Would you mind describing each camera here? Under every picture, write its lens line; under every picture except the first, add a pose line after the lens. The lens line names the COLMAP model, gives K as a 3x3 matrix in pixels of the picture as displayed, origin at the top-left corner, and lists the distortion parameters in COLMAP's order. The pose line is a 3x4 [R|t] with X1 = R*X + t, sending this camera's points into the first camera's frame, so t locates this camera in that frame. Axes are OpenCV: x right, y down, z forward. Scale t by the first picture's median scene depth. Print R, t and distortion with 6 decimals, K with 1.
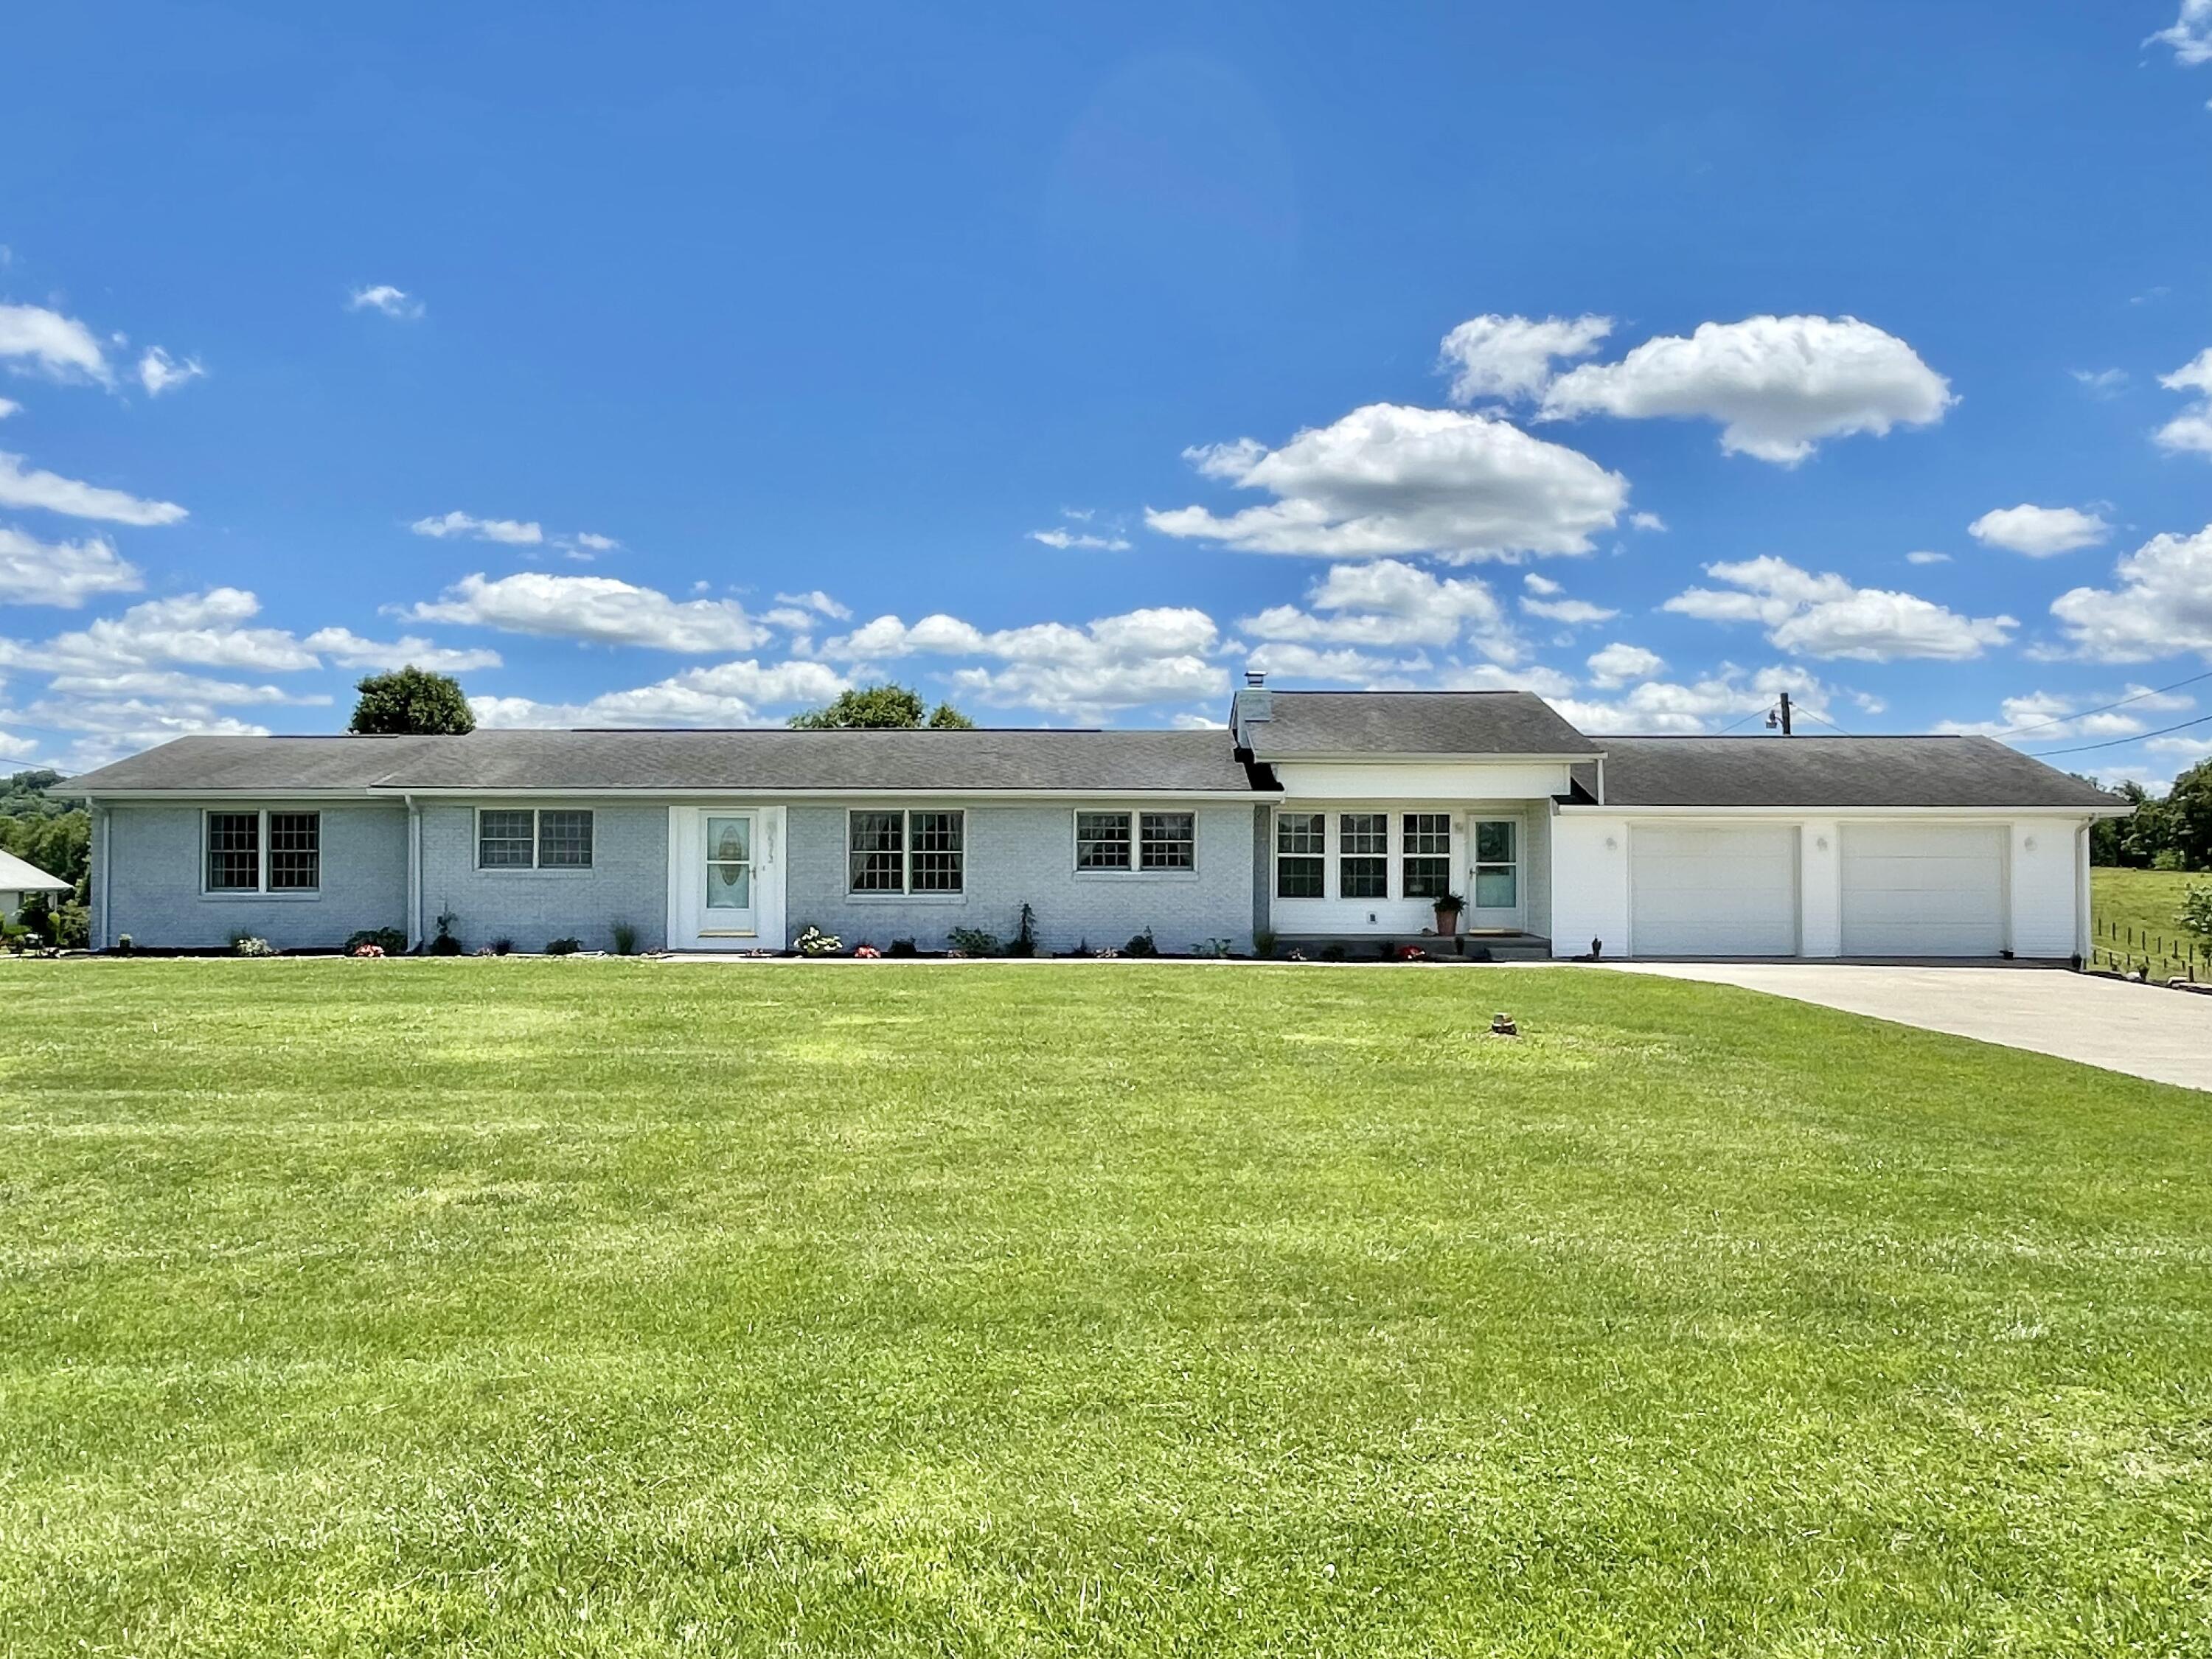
lens RADIAL K [[1624.9, 0, 1119.9], [0, 1624.9, 828.9], [0, 0, 1]] dist [-0.007715, -0.001860]
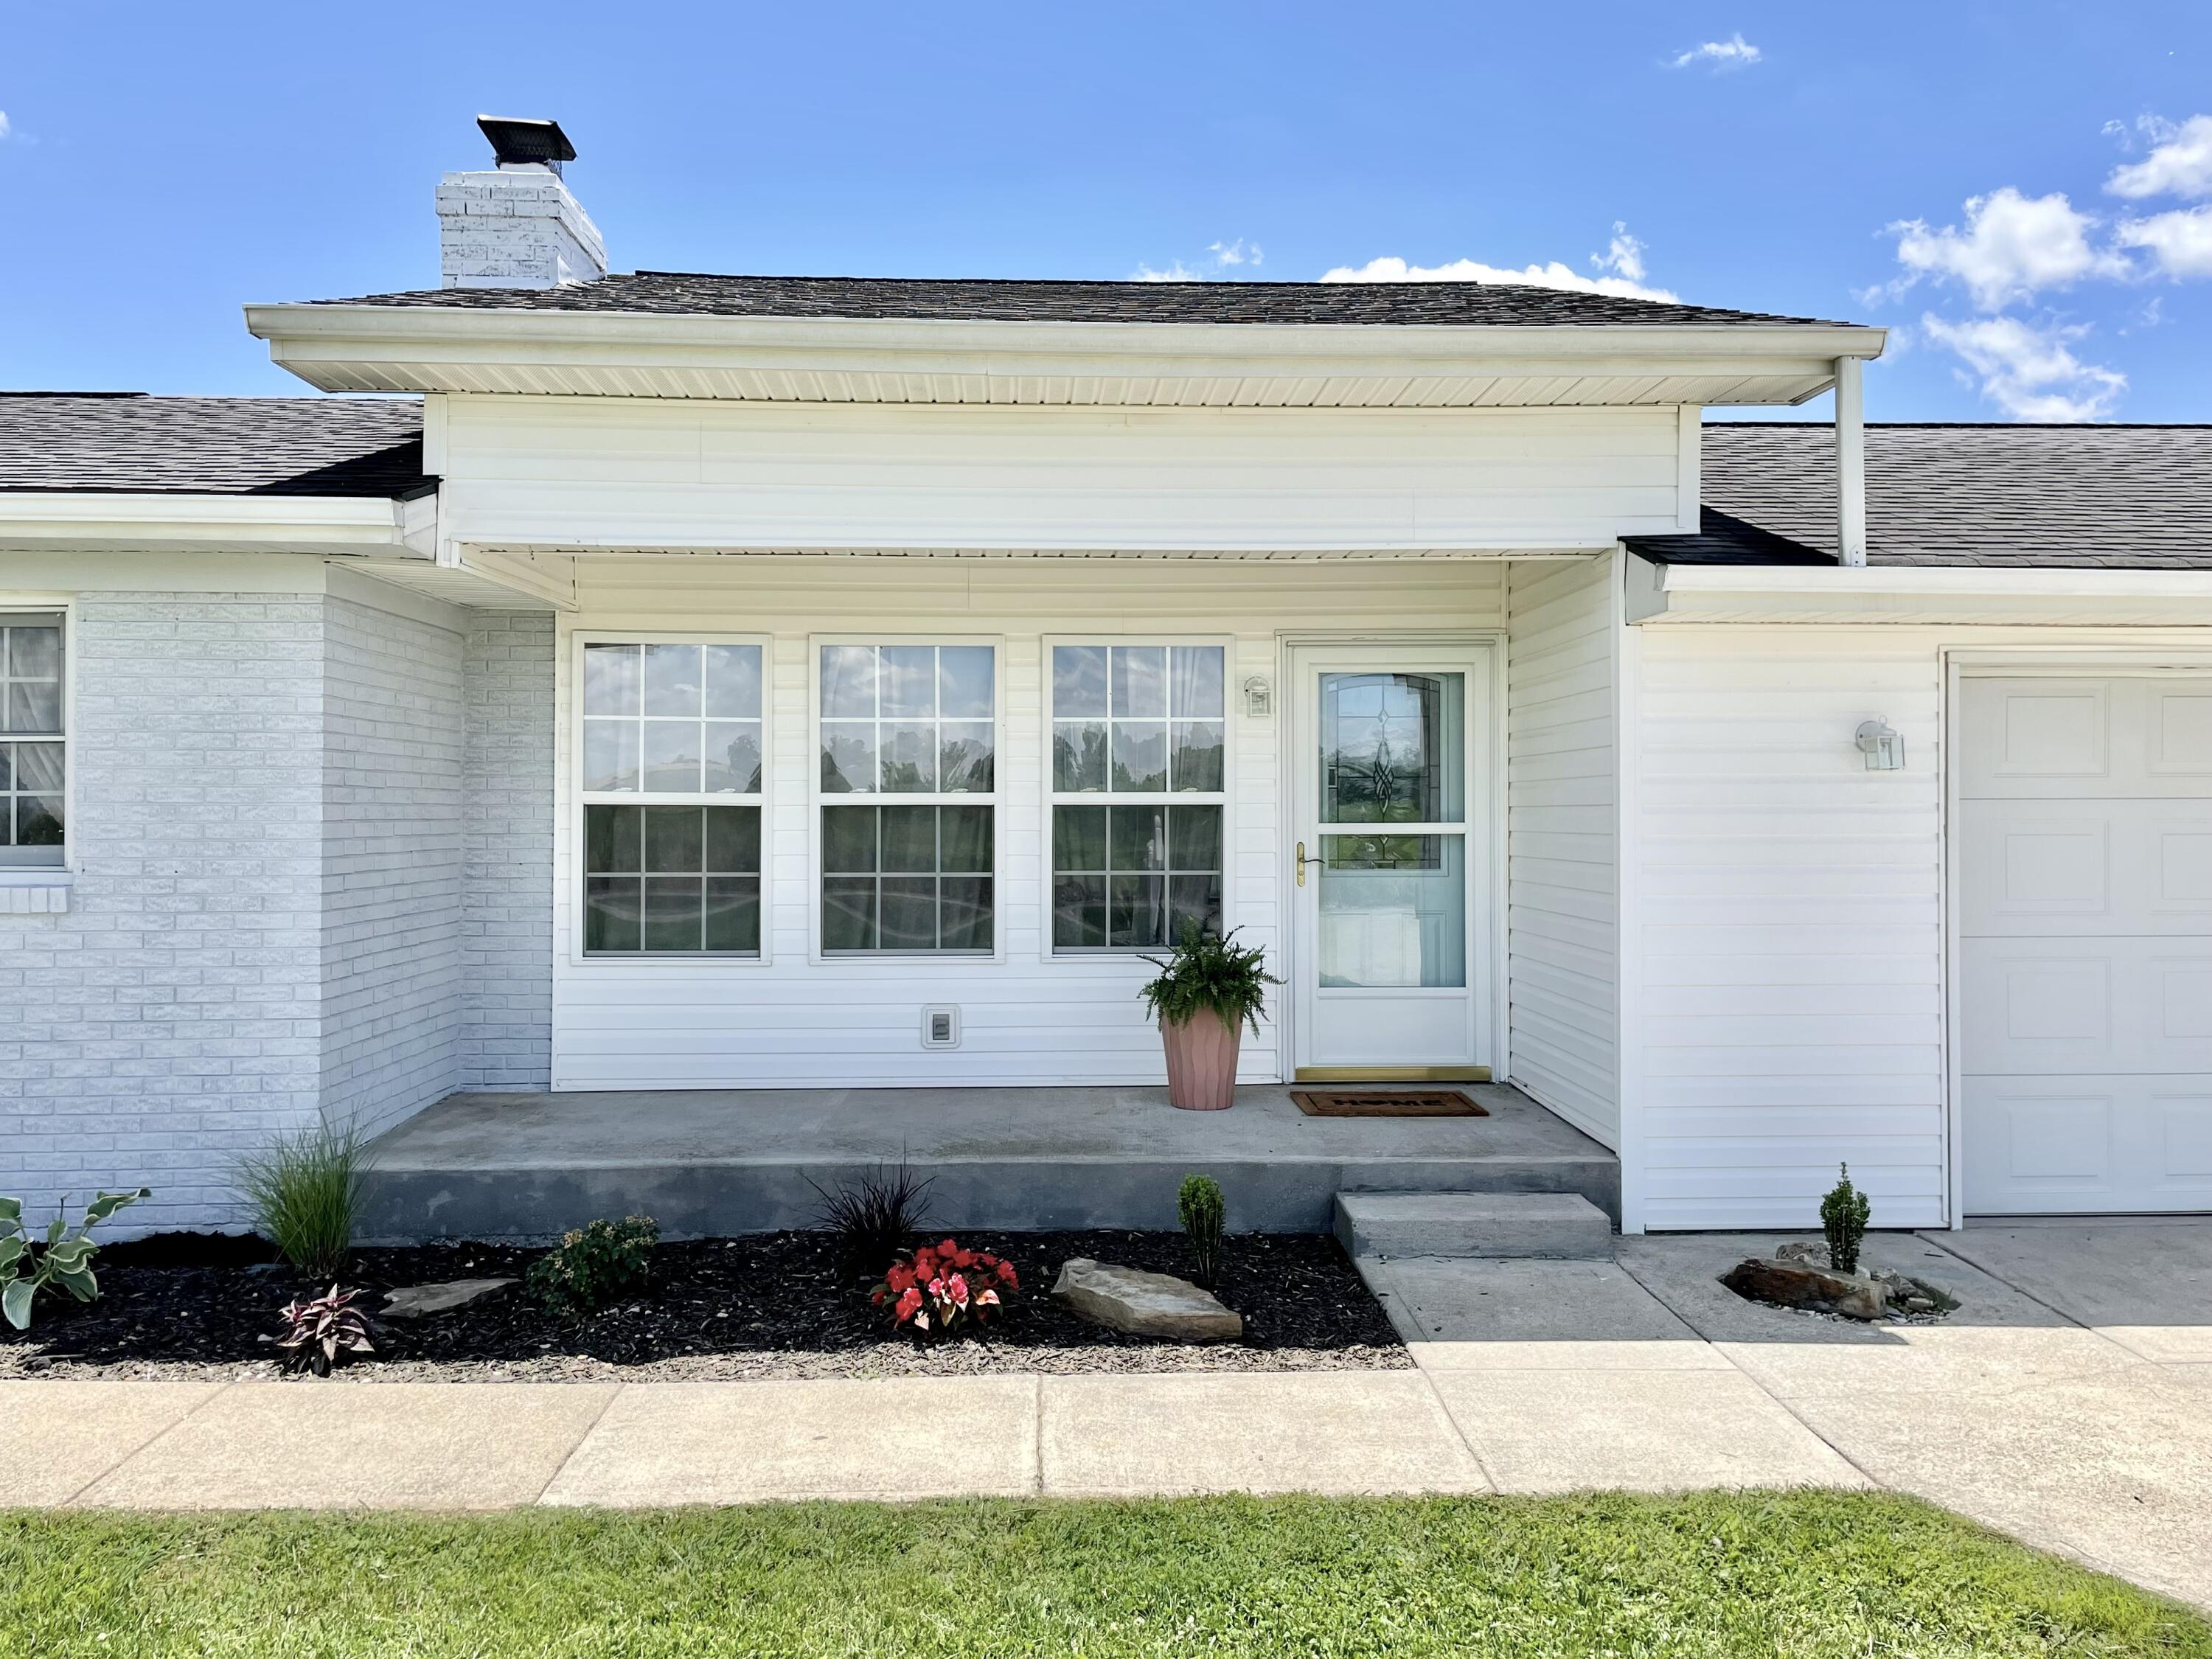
lens RADIAL K [[1716.6, 0, 1106.0], [0, 1716.6, 829.5], [0, 0, 1]] dist [0.045580, -0.000302]
pose [[0.999773, 0.001248, 0.021274, 0.183762], [-0.001940, 0.999469, 0.032532, 0.013060], [-0.021222, -0.032566, 0.999244, 0.738492]]
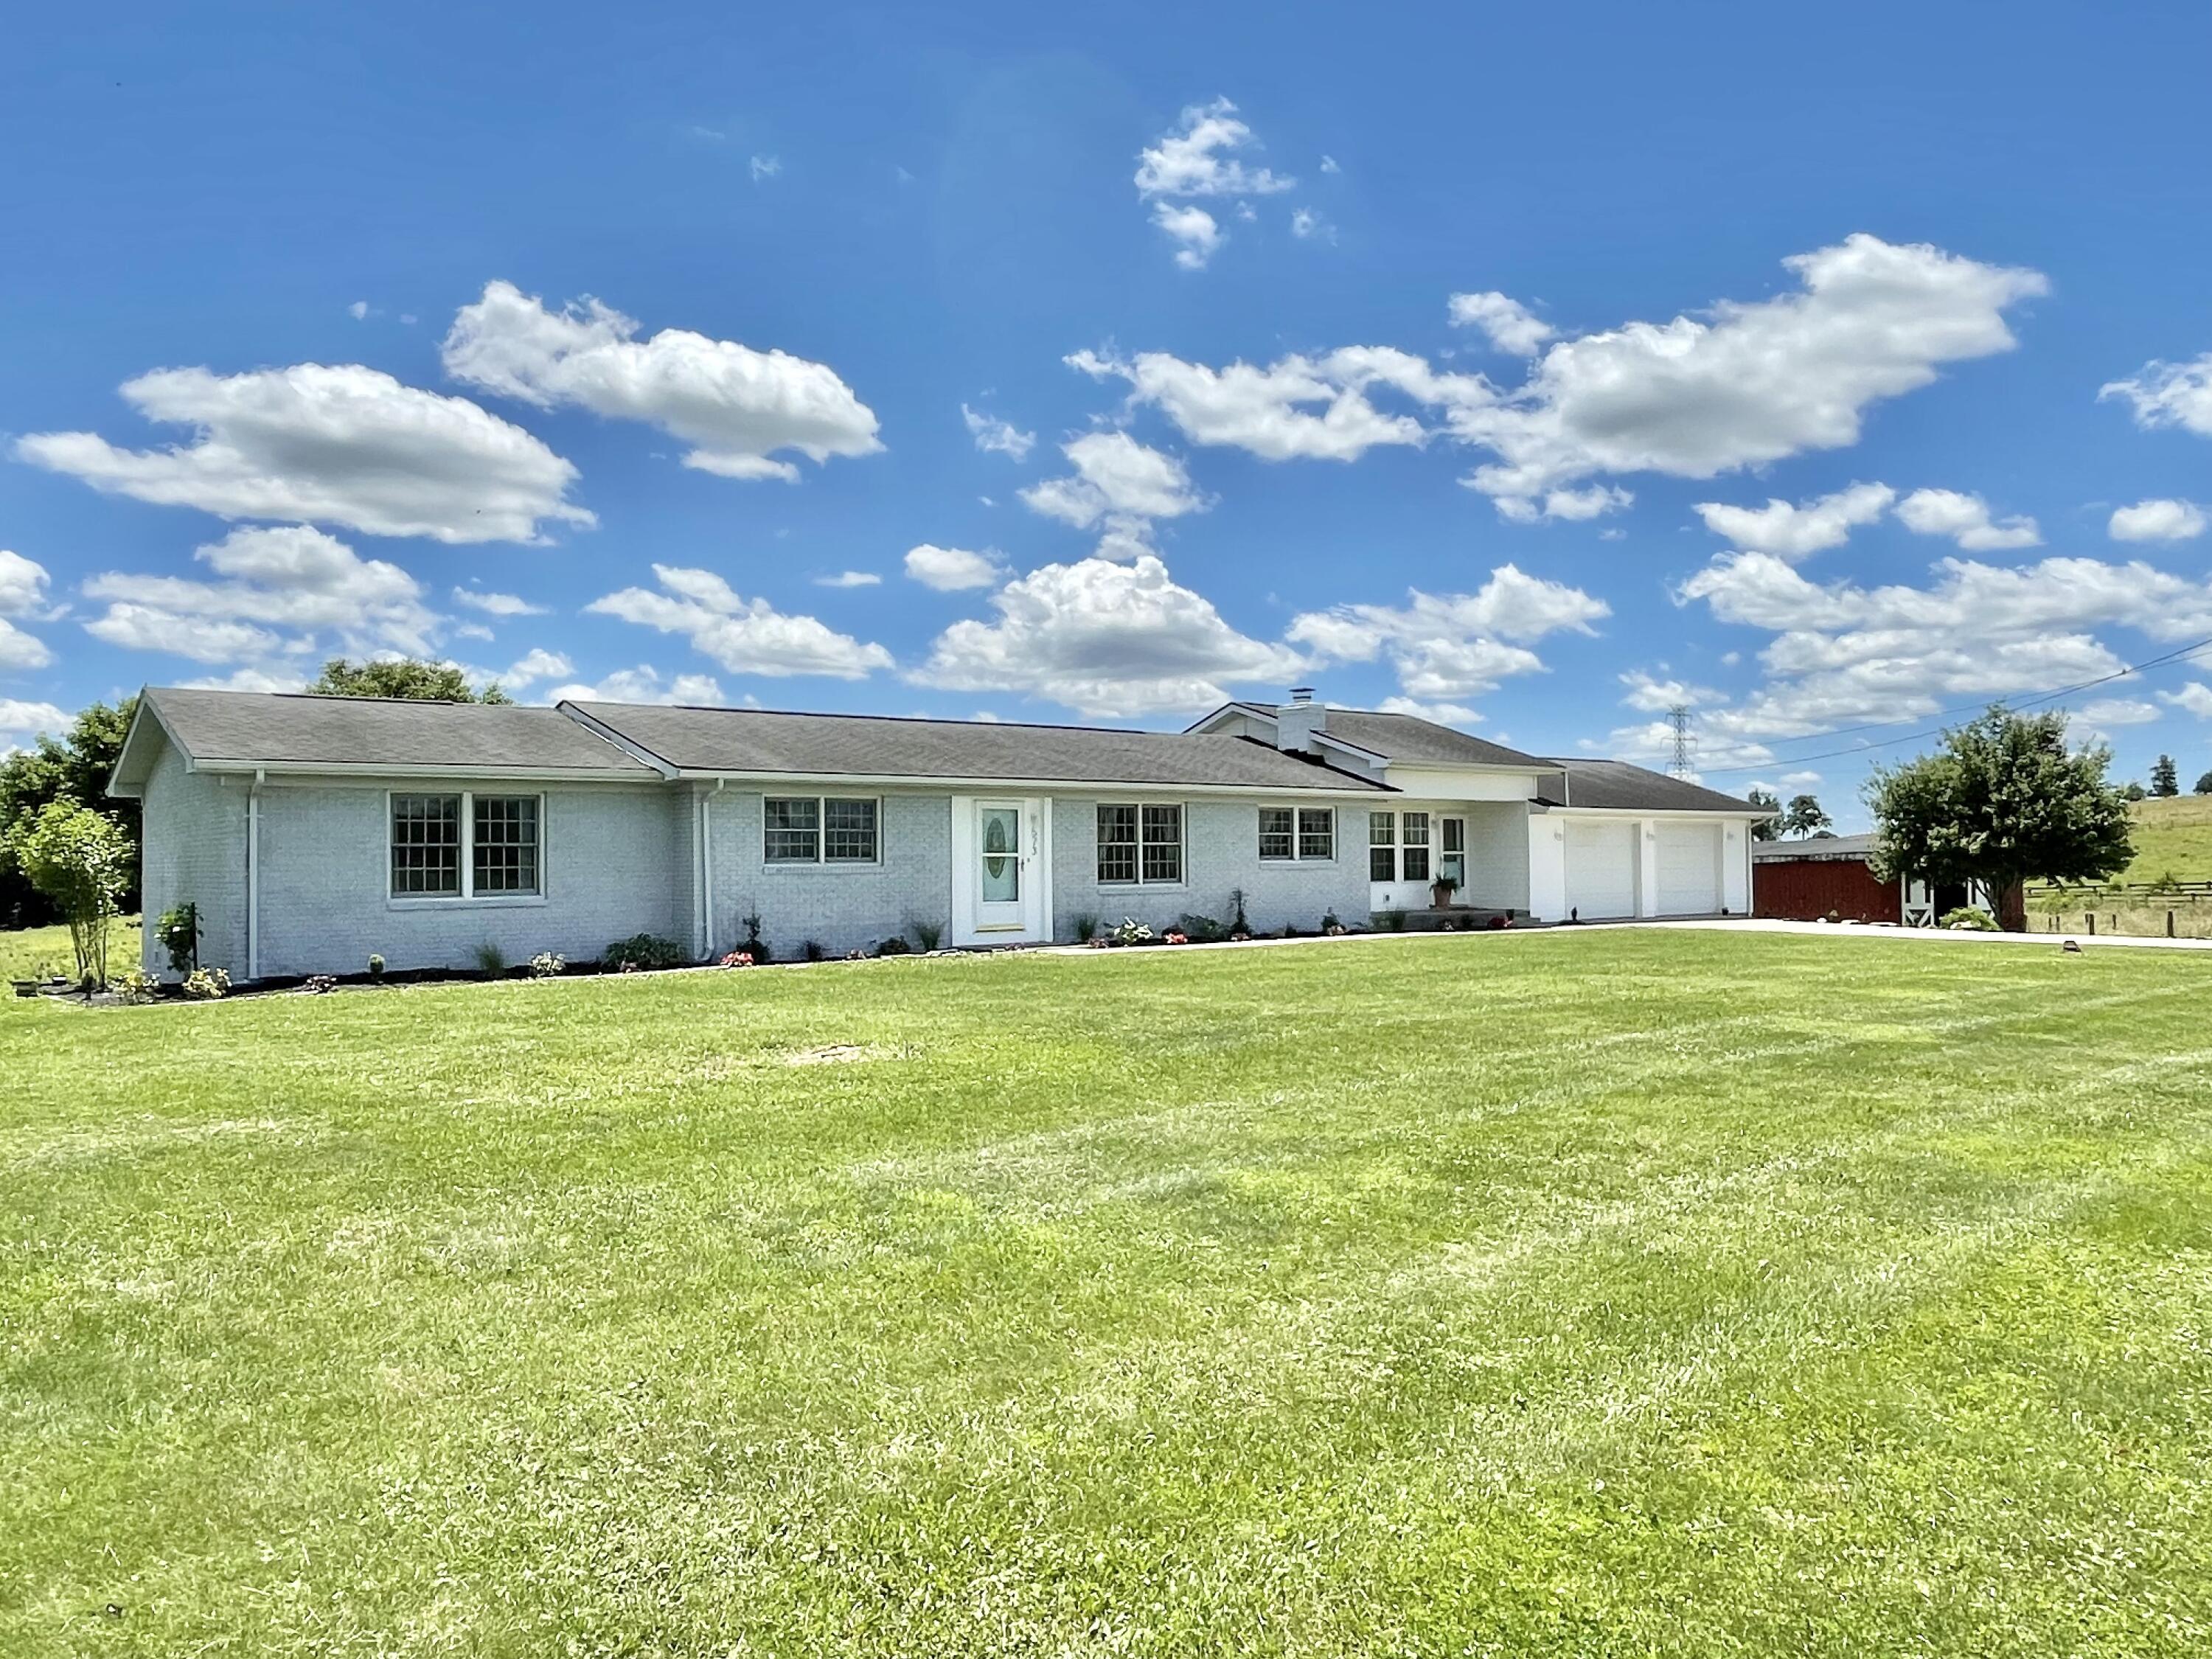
lens RADIAL K [[1624.9, 0, 1119.9], [0, 1624.9, 828.9], [0, 0, 1]] dist [-0.007715, -0.001860]
pose [[0.780468, 0.003634, 0.625185, -0.784012], [-0.005111, 0.999987, 0.000567, 0.004014], [-0.625174, -0.003637, 0.780477, 0.186395]]
